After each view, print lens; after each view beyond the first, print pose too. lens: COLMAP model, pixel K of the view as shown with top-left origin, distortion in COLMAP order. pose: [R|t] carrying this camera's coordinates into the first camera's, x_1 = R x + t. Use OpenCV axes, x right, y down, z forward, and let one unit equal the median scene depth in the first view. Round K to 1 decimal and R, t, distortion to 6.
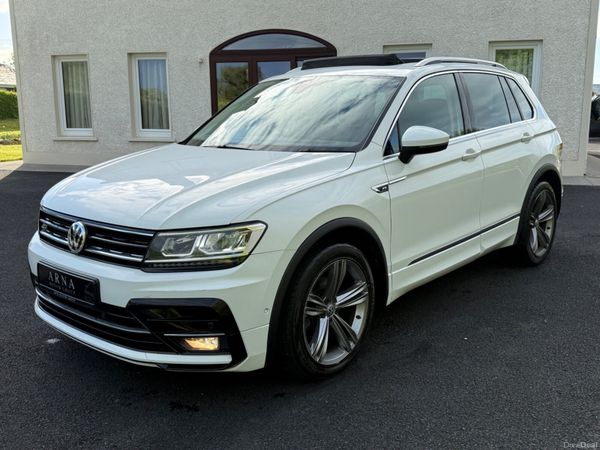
lens RADIAL K [[628.3, 0, 301.0], [0, 628.3, 225.6], [0, 0, 1]] dist [0.044005, 0.000000]
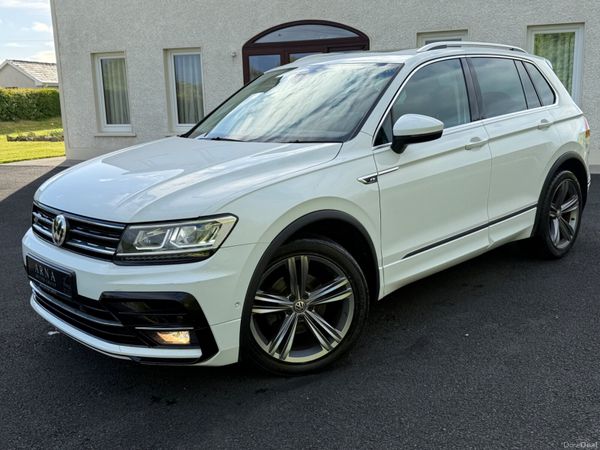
lens RADIAL K [[628.3, 0, 294.6], [0, 628.3, 228.1], [0, 0, 1]] dist [0.044005, 0.000000]
pose [[0.995703, -0.002533, -0.092565, 0.099303], [0.003921, 0.999883, 0.014811, 0.001114], [0.092517, -0.015111, 0.995596, 0.024974]]
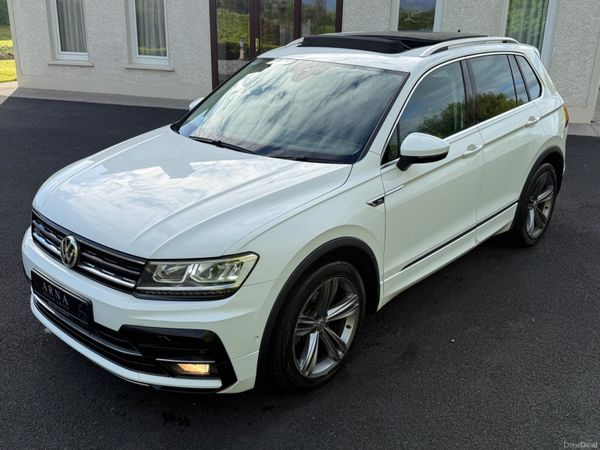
lens RADIAL K [[628.3, 0, 299.4], [0, 628.3, 230.3], [0, 0, 1]] dist [0.044005, 0.000000]
pose [[0.999551, 0.029961, -0.000738, 0.007710], [-0.029502, 0.987970, 0.151803, -0.154977], [0.005278, -0.151713, 0.988411, 0.015634]]
